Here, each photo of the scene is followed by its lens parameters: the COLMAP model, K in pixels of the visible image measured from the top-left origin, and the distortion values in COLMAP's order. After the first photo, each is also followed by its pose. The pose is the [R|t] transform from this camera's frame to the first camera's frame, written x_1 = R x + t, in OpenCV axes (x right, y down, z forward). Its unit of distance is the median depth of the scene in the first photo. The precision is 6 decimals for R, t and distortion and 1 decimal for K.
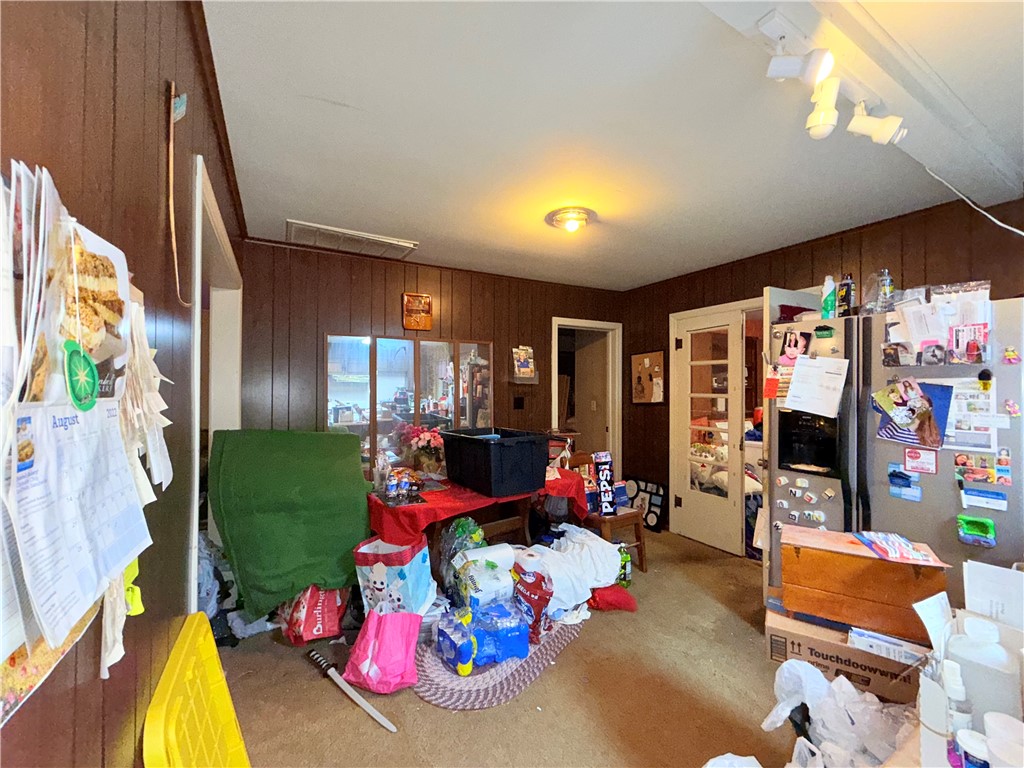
lens RADIAL K [[406.2, 0, 508.2], [0, 406.2, 383.5], [0, 0, 1]] dist [0.003161, 0.000182]
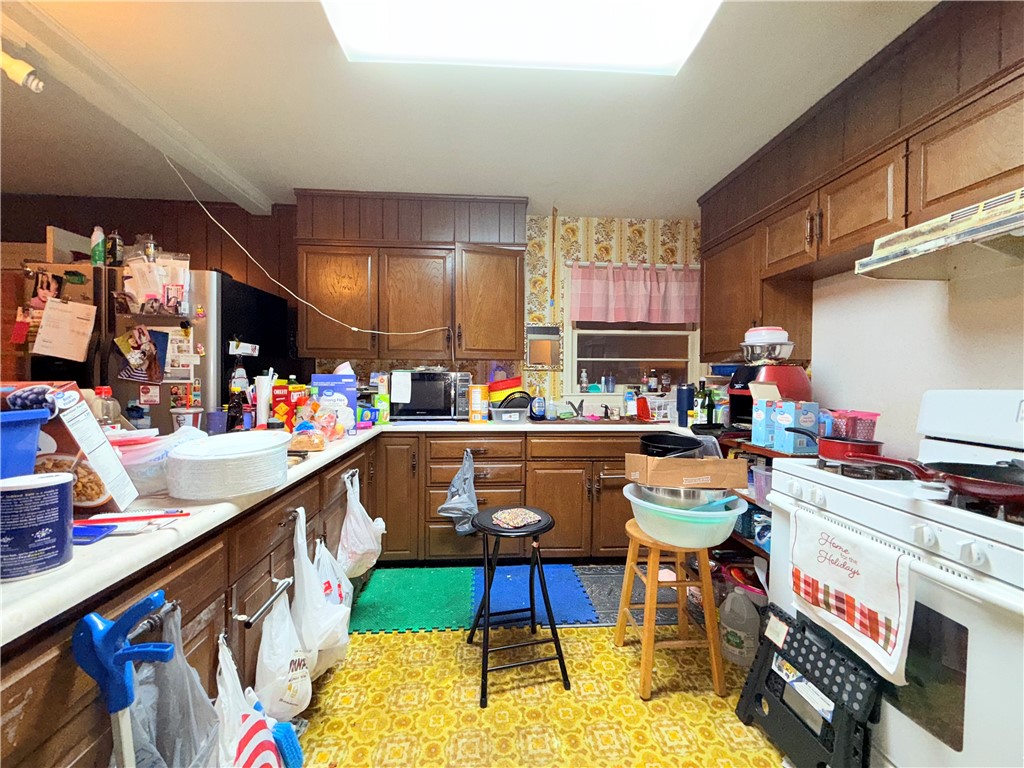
lens RADIAL K [[406.2, 0, 508.2], [0, 406.2, 383.5], [0, 0, 1]] dist [0.003161, 0.000182]
pose [[0.431880, -0.015860, 0.901792, 0.370505], [-0.019048, 0.999462, 0.026700, 0.100910], [-0.901730, -0.028708, 0.431345, -0.465634]]
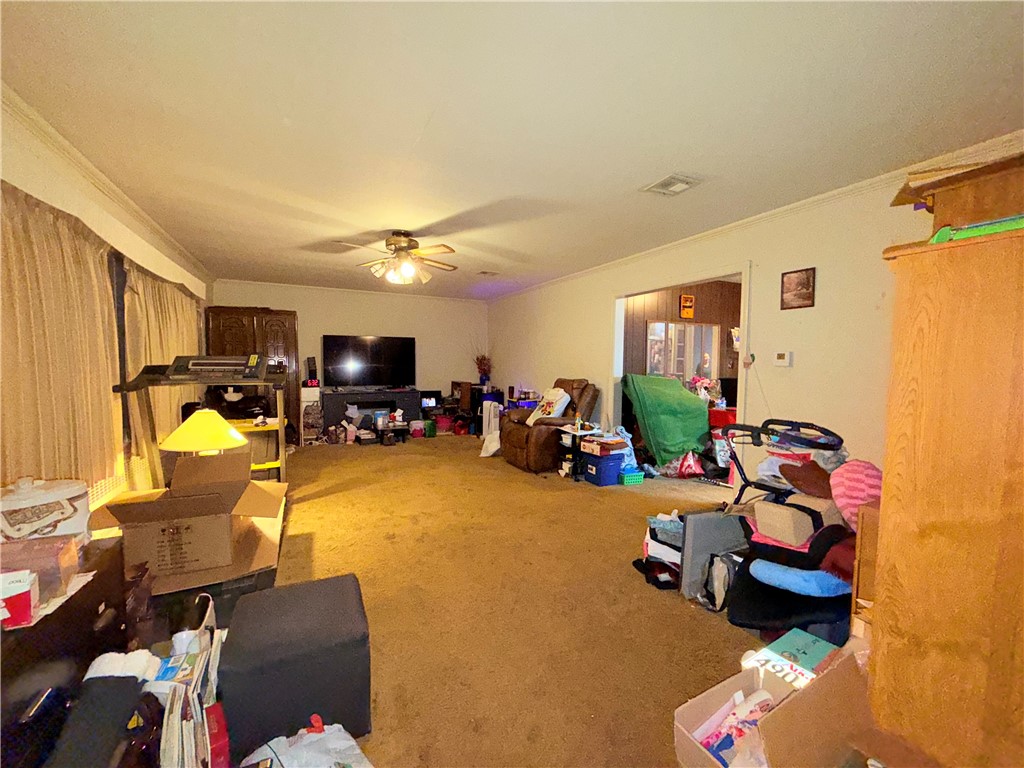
lens RADIAL K [[406.2, 0, 508.2], [0, 406.2, 383.5], [0, 0, 1]] dist [0.003161, 0.000182]
pose [[0.998954, 0.006785, -0.045217, -1.592403], [-0.003675, 0.997645, 0.068497, 0.040288], [0.045575, -0.068259, 0.996626, -1.264062]]
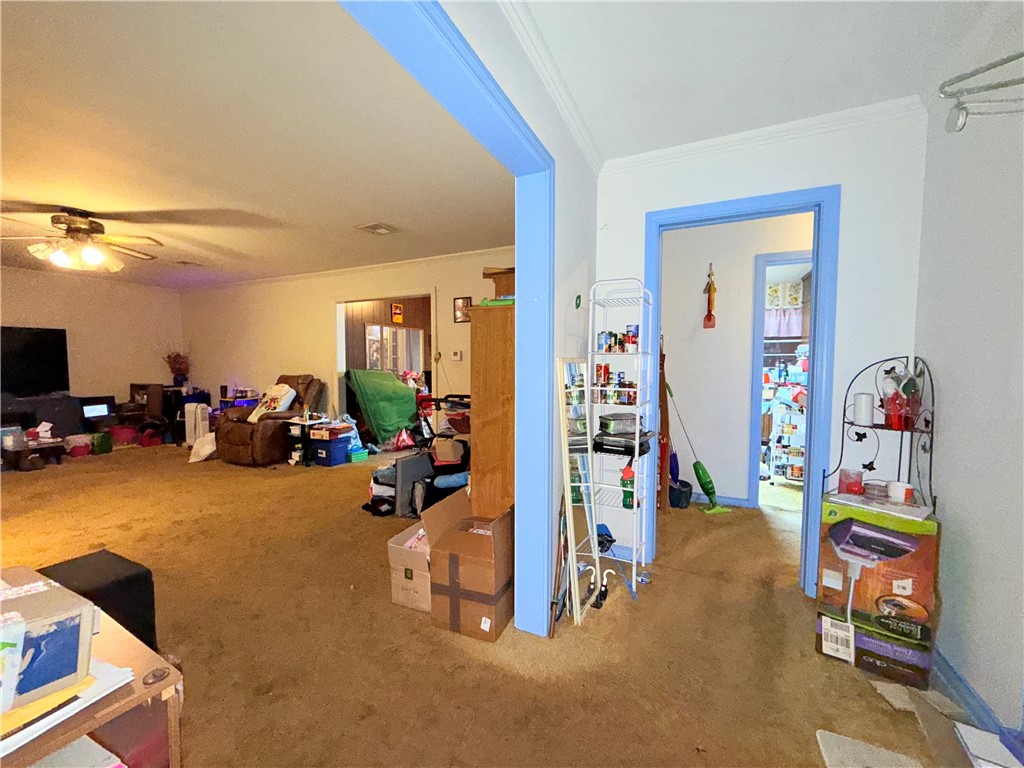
lens RADIAL K [[406.2, 0, 508.2], [0, 406.2, 383.5], [0, 0, 1]] dist [0.003161, 0.000182]
pose [[0.816176, -0.036284, 0.576663, -1.734756], [-0.004638, 0.997583, 0.069333, 0.047094], [-0.577784, -0.059262, 0.814035, -1.781330]]
